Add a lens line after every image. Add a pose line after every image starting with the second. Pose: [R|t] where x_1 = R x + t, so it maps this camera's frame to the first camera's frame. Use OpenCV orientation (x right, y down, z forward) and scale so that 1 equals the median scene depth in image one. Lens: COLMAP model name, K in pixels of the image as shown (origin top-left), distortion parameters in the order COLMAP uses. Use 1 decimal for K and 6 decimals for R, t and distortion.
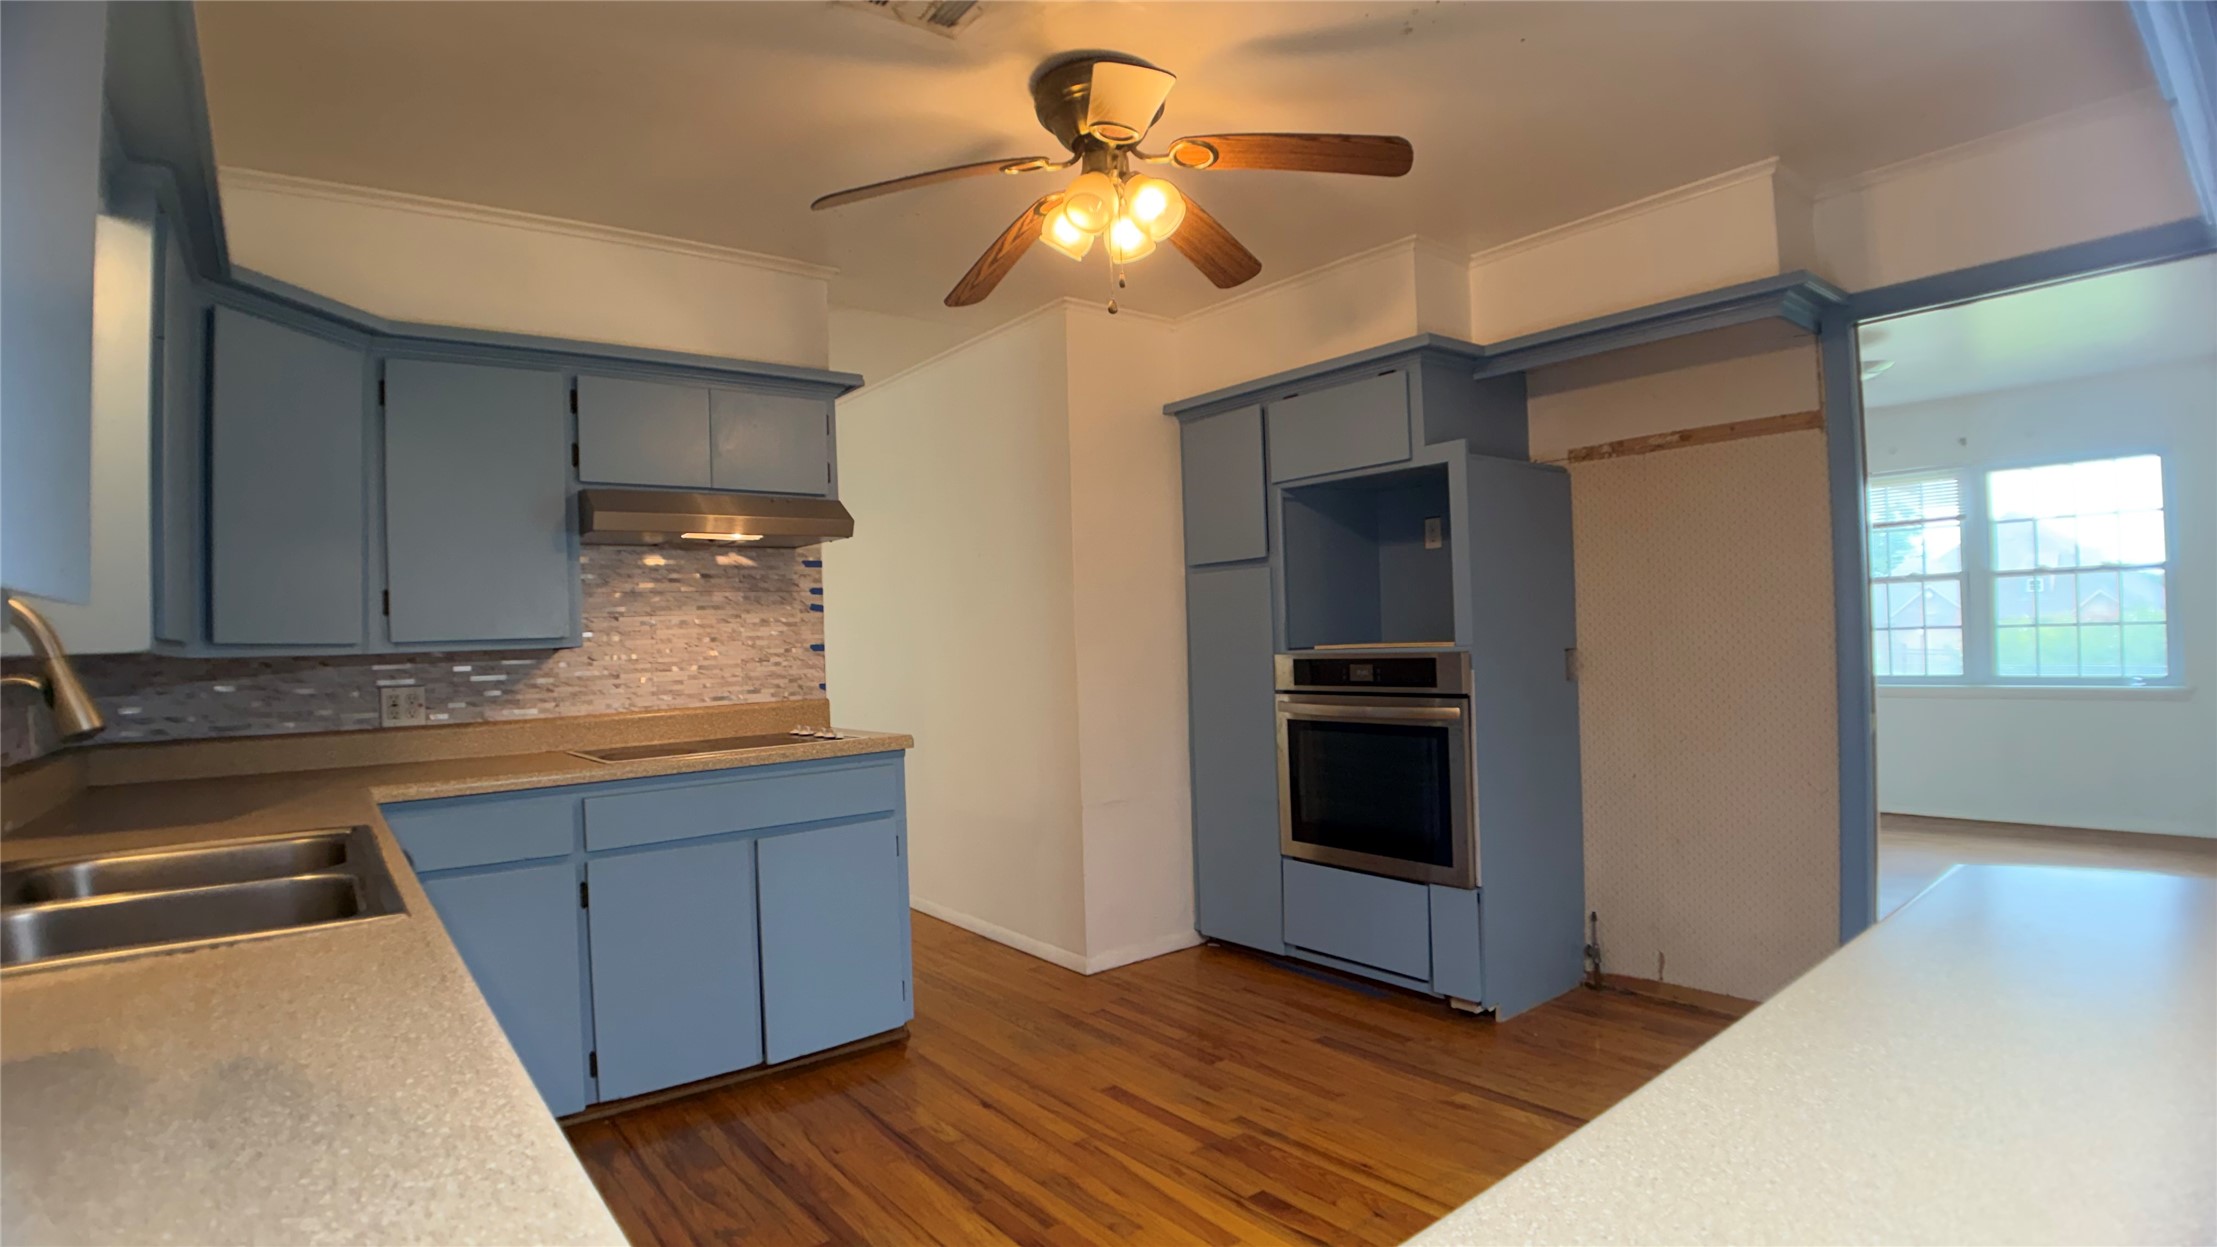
lens RADIAL K [[1069.3, 0, 1098.6], [0, 1069.3, 636.0], [0, 0, 1]] dist [-0.070498, -0.000565]
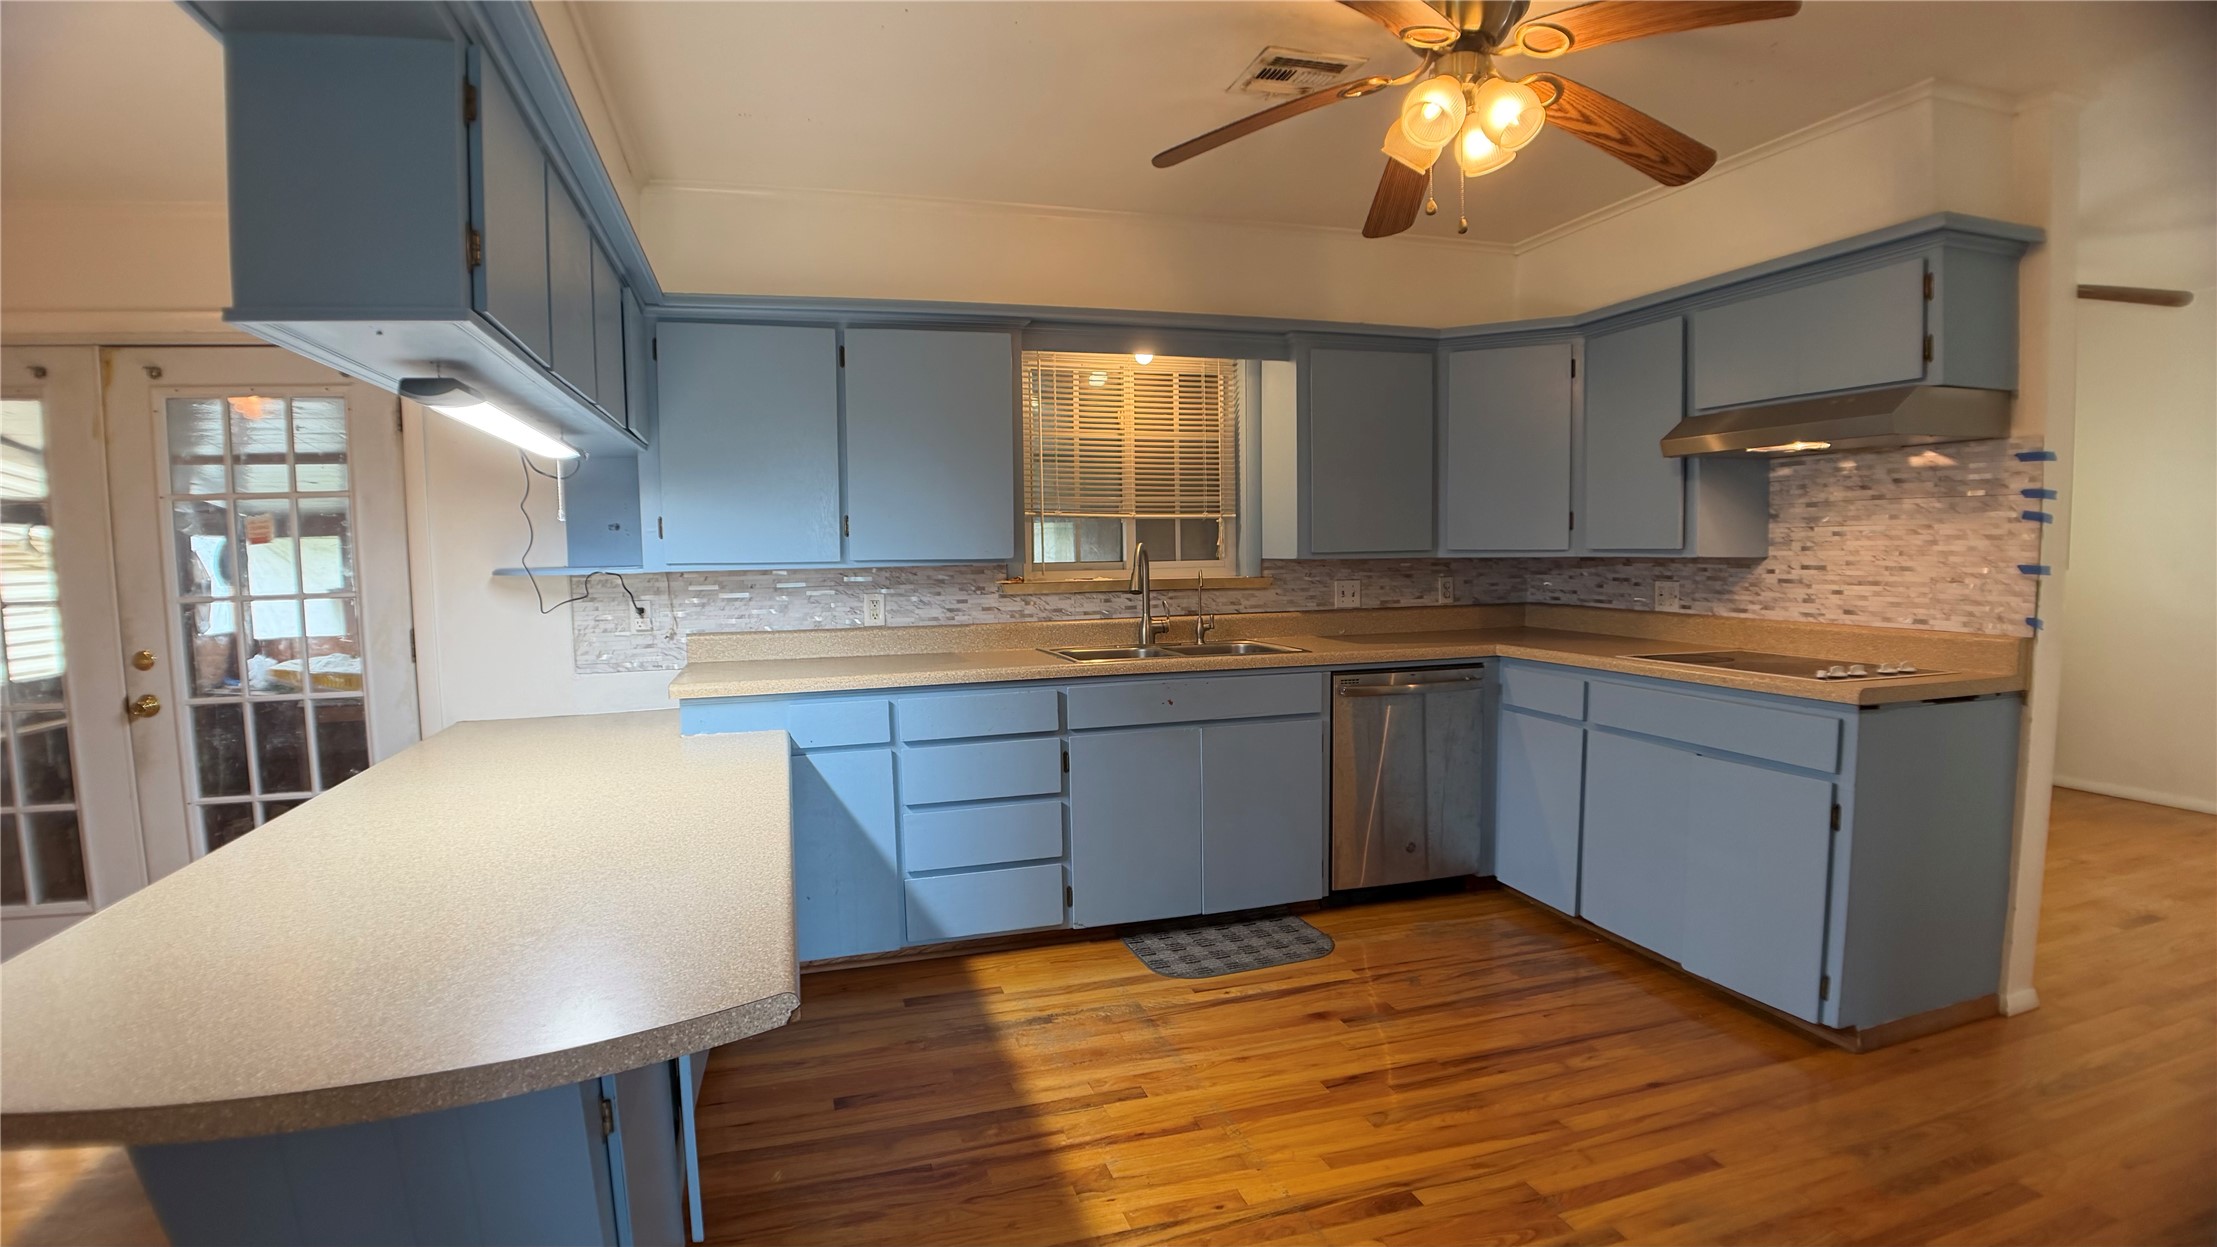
lens RADIAL K [[1069.3, 0, 1098.6], [0, 1069.3, 636.0], [0, 0, 1]] dist [-0.070498, -0.000565]
pose [[-0.365245, 0.121212, -0.922986, 0.686190], [0.033935, 0.992561, 0.116921, -0.051200], [0.930293, 0.011384, -0.366642, 0.705114]]
